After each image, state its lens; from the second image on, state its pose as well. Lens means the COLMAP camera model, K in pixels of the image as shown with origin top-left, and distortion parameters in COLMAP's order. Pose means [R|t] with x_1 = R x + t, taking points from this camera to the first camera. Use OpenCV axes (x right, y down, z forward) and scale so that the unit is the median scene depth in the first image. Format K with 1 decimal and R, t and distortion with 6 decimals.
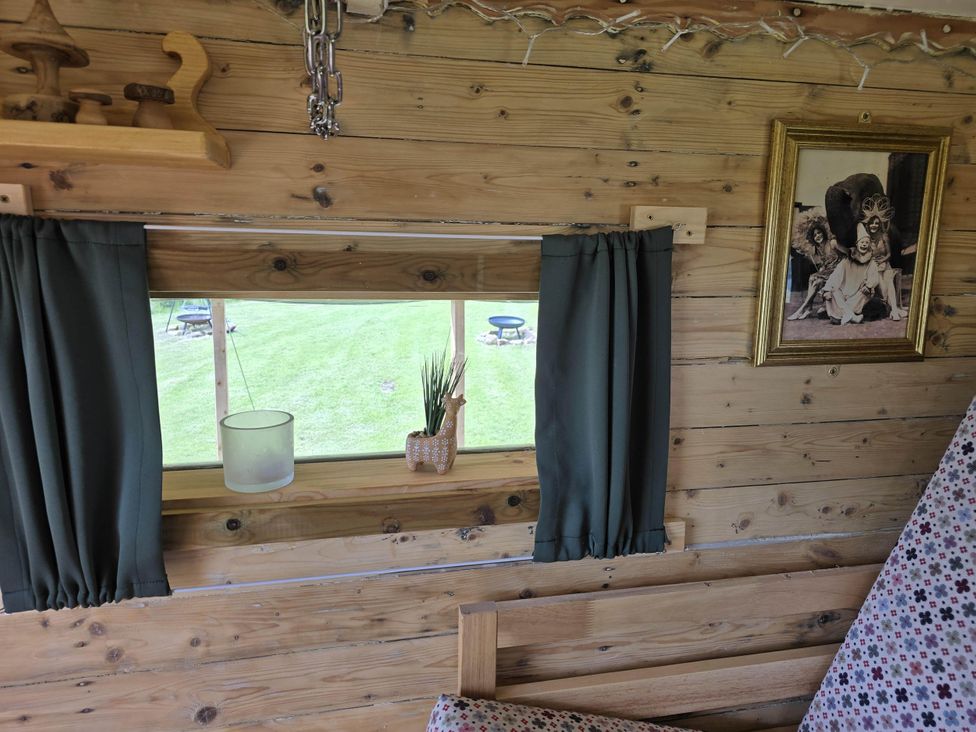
lens RADIAL K [[644.0, 0, 488.0], [0, 644.0, 366.0], [0, 0, 1]] dist [-0.002103, -0.002431]
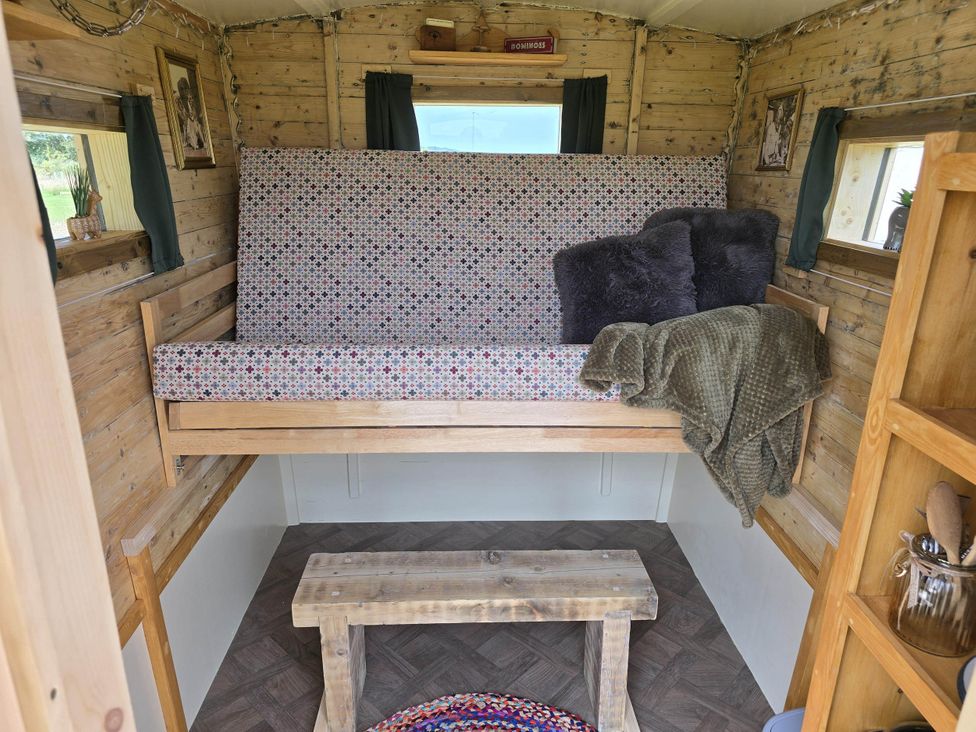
lens RADIAL K [[644.0, 0, 488.0], [0, 644.0, 366.0], [0, 0, 1]] dist [-0.002103, -0.002431]
pose [[0.173304, -0.323133, 0.930350, -1.583610], [0.209996, 0.935045, 0.285645, 0.212249], [-0.962220, 0.145867, 0.229904, -0.354156]]
